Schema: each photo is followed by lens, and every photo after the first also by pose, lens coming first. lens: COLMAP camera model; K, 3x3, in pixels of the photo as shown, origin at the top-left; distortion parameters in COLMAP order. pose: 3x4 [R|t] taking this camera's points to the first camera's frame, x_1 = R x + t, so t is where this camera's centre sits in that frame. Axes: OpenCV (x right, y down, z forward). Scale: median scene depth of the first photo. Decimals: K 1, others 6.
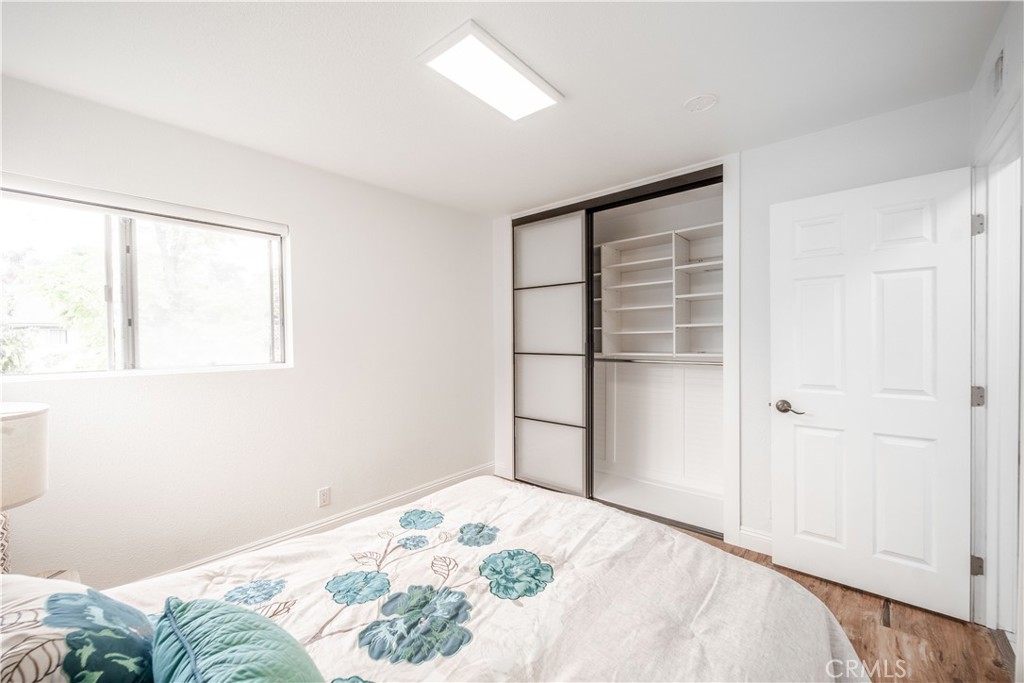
lens RADIAL K [[414.7, 0, 517.7], [0, 414.7, 342.0], [0, 0, 1]] dist [0.000756, -0.002402]
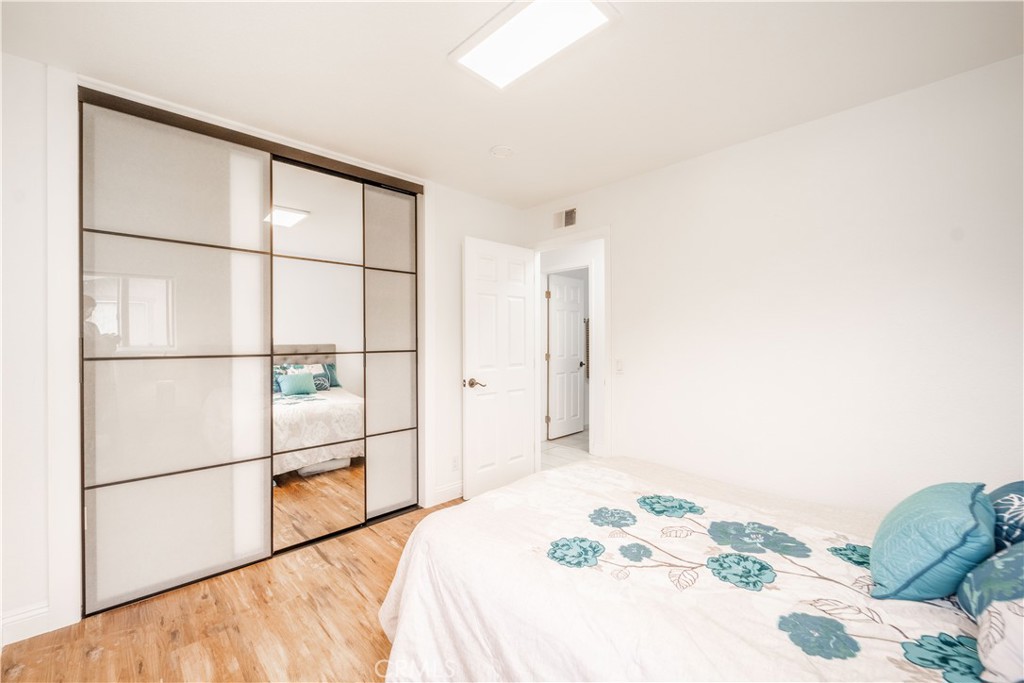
lens RADIAL K [[414.7, 0, 517.7], [0, 414.7, 342.0], [0, 0, 1]] dist [0.000756, -0.002402]
pose [[0.087969, -0.006388, 0.996103, -0.872516], [0.007340, 0.999956, 0.005764, 0.012252], [-0.996096, 0.006804, 0.088012, 0.867367]]
